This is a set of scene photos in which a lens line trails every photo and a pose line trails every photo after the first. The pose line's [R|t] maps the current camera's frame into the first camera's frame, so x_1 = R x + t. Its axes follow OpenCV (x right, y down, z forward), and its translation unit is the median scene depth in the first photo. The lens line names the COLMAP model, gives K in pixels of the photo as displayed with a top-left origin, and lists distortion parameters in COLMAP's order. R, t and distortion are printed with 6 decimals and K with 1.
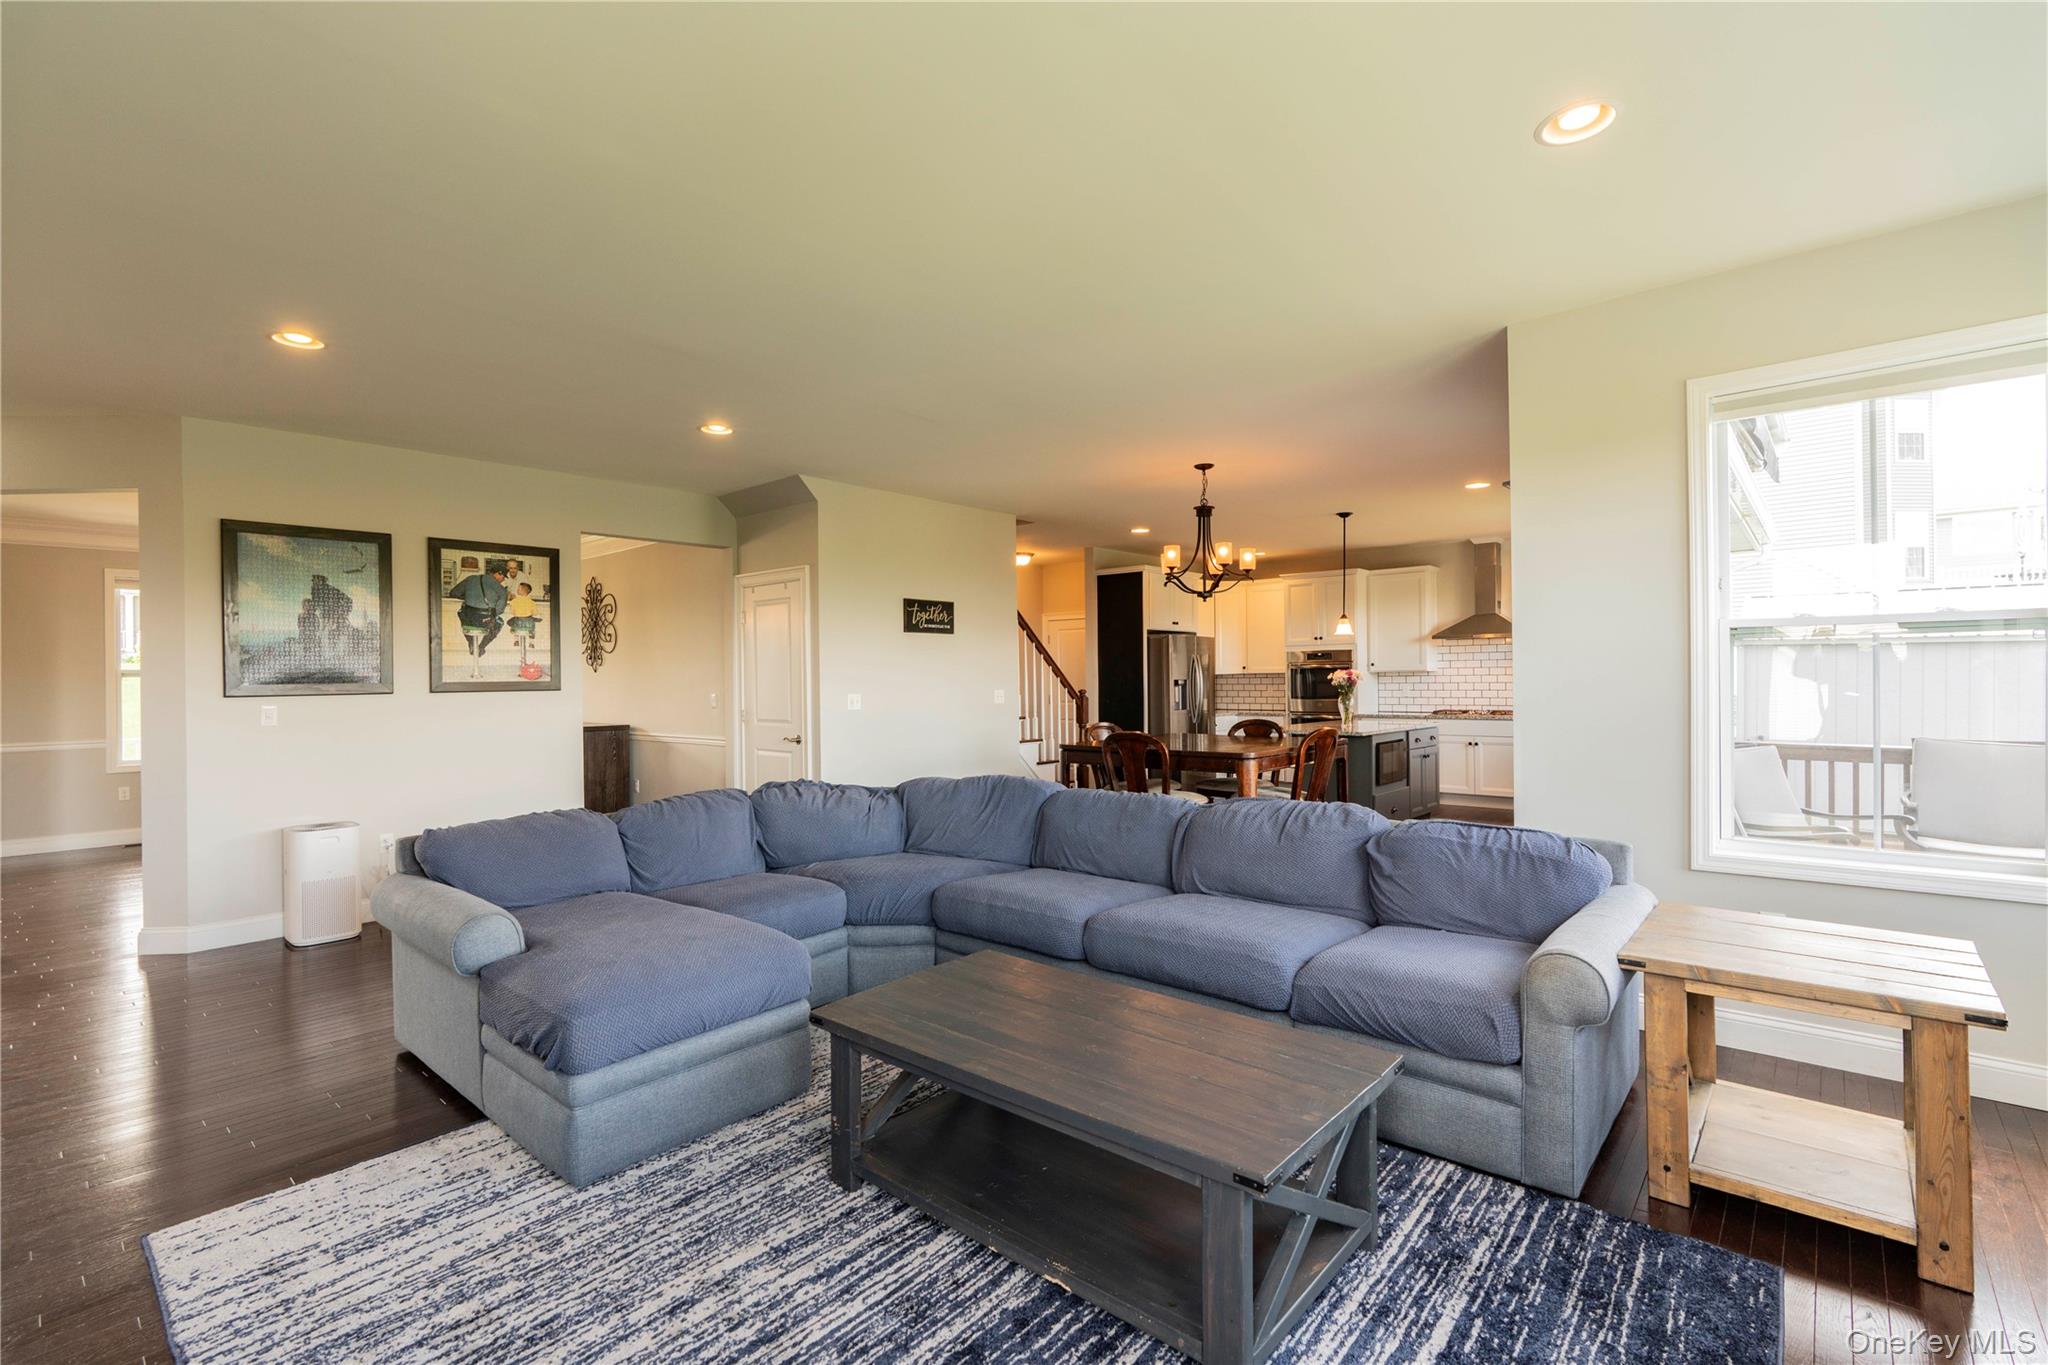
lens RADIAL K [[916.8, 0, 1030.2], [0, 916.8, 680.1], [0, 0, 1]] dist [-0.013758, 0.005587]
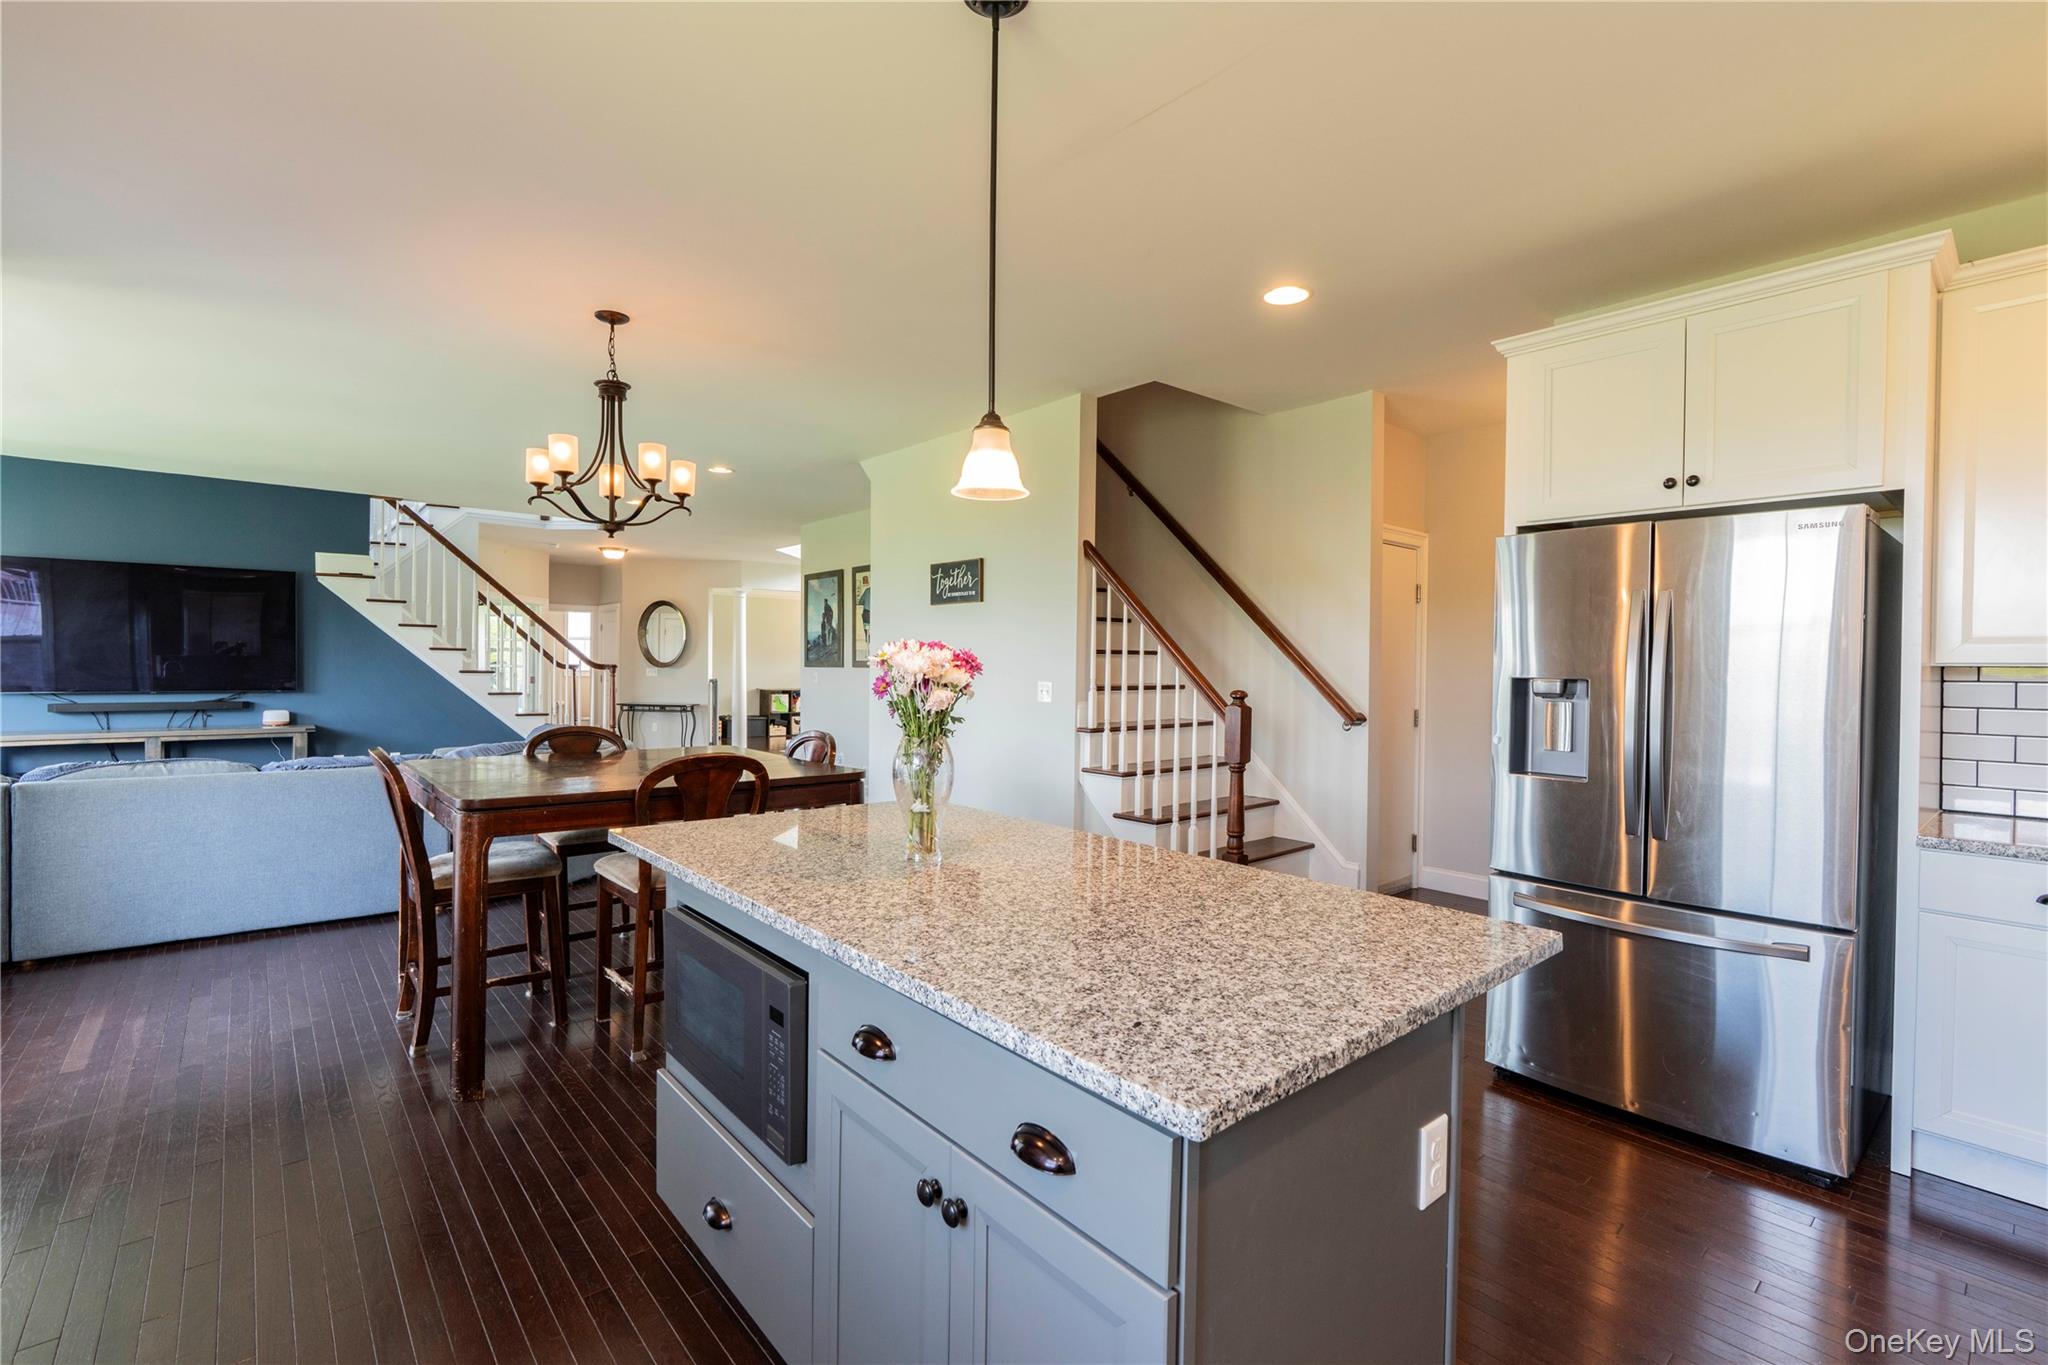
lens RADIAL K [[916.8, 0, 1030.2], [0, 916.8, 680.1], [0, 0, 1]] dist [-0.013758, 0.005587]
pose [[-0.135738, 0.024688, -0.990437, 0.574469], [-0.011481, 0.999583, 0.026490, -0.006740], [0.990678, 0.014967, -0.135398, 1.027629]]
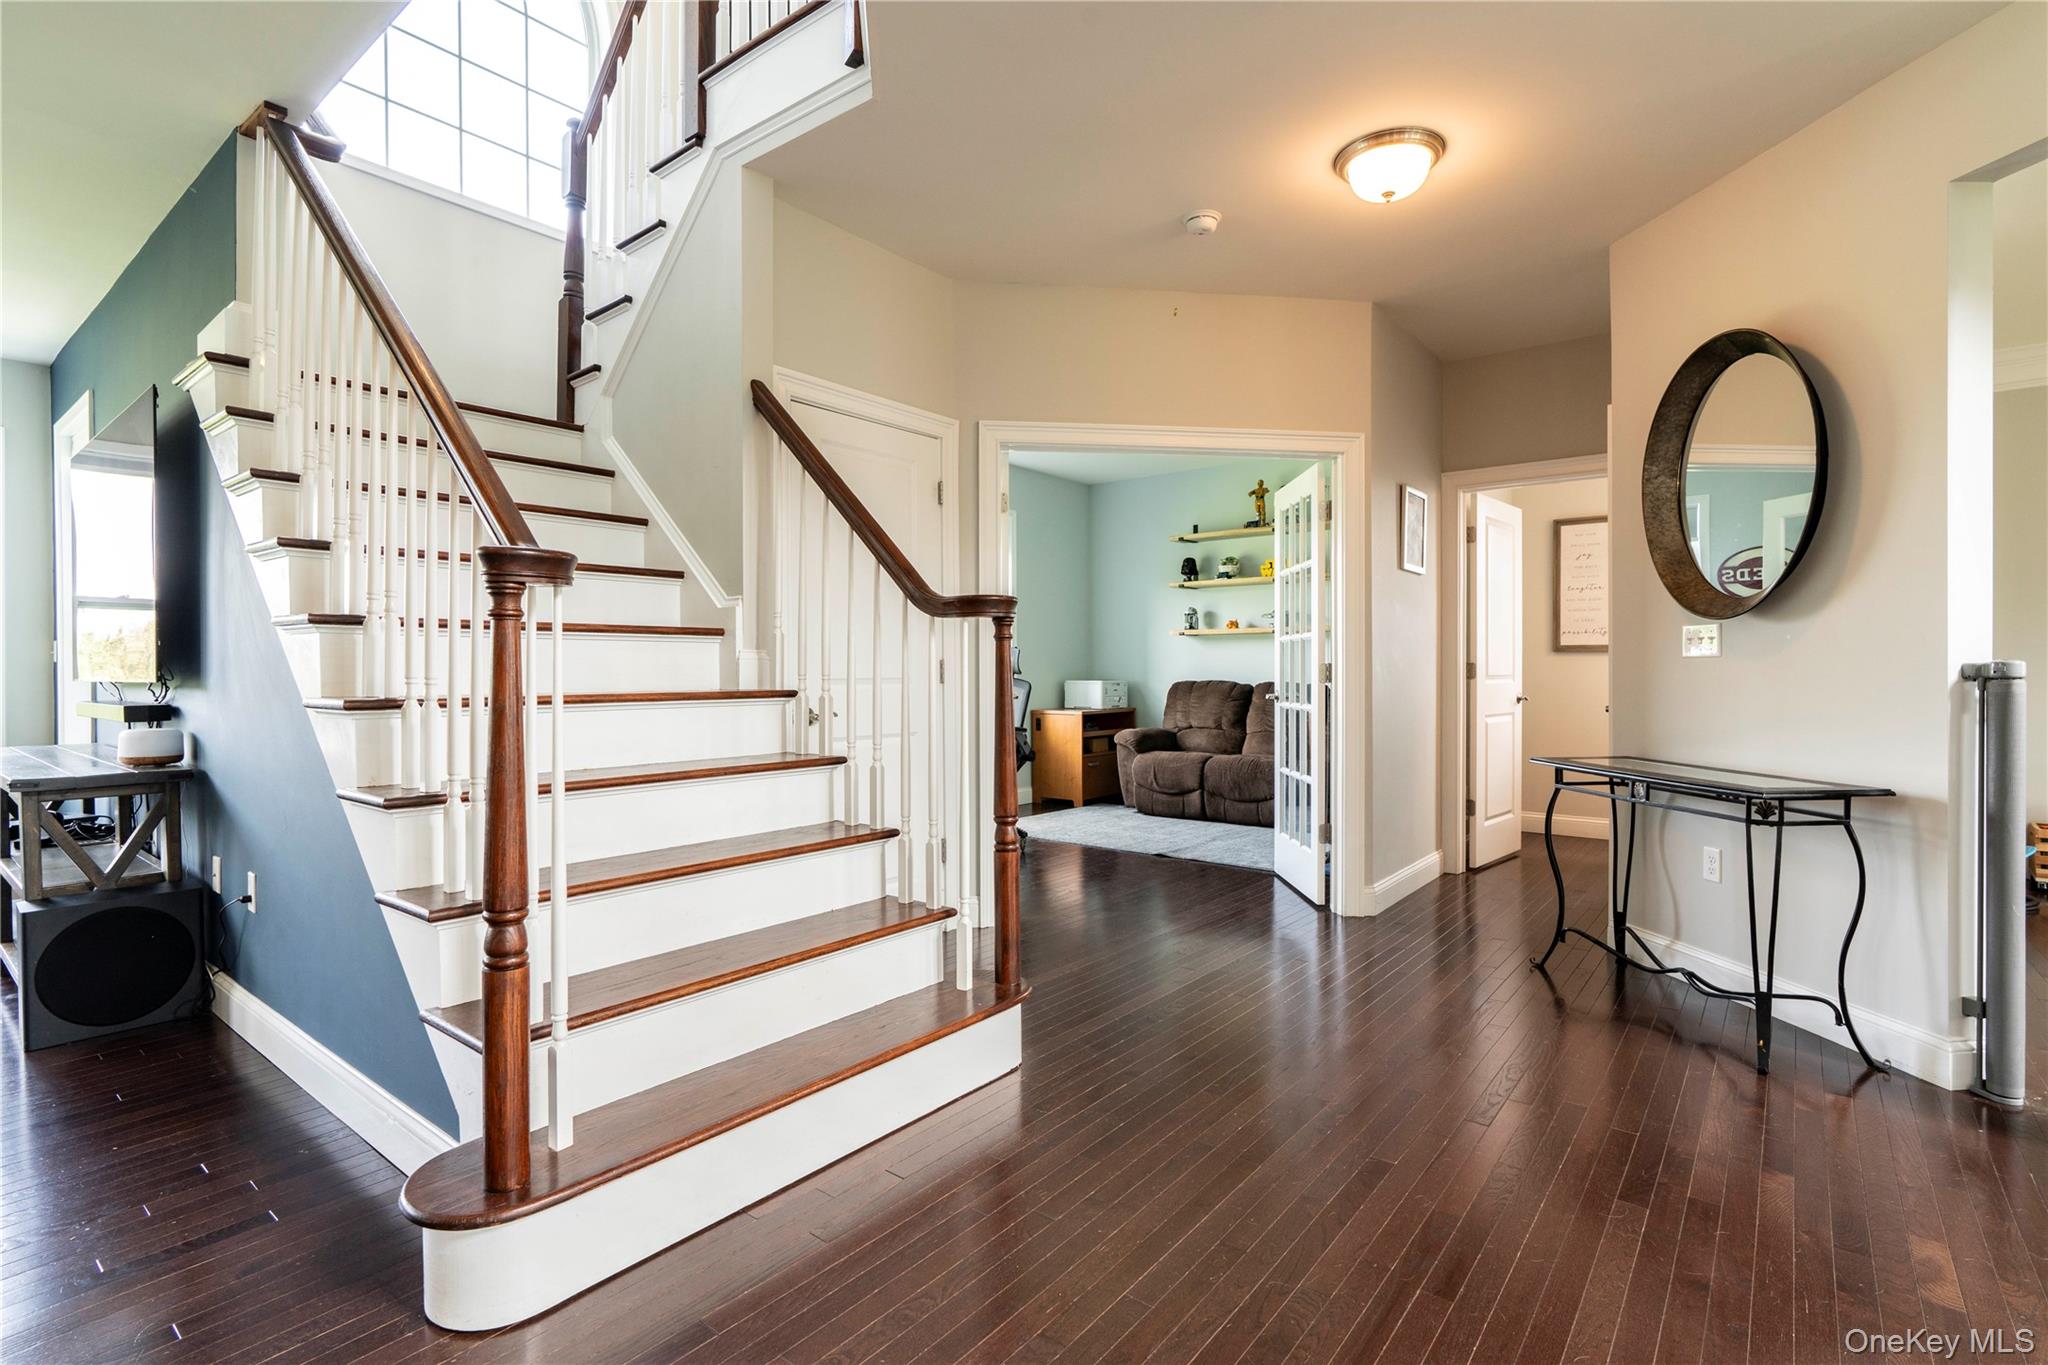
lens RADIAL K [[980.7, 0, 1036.0], [0, 980.7, 675.6], [0, 0, 1]] dist [0.002252, 0.000161]
pose [[-0.998340, 0.012820, -0.056145, -0.589514], [0.012426, 0.999896, 0.007353, 0.037364], [0.056233, 0.006643, -0.998396, 0.573481]]
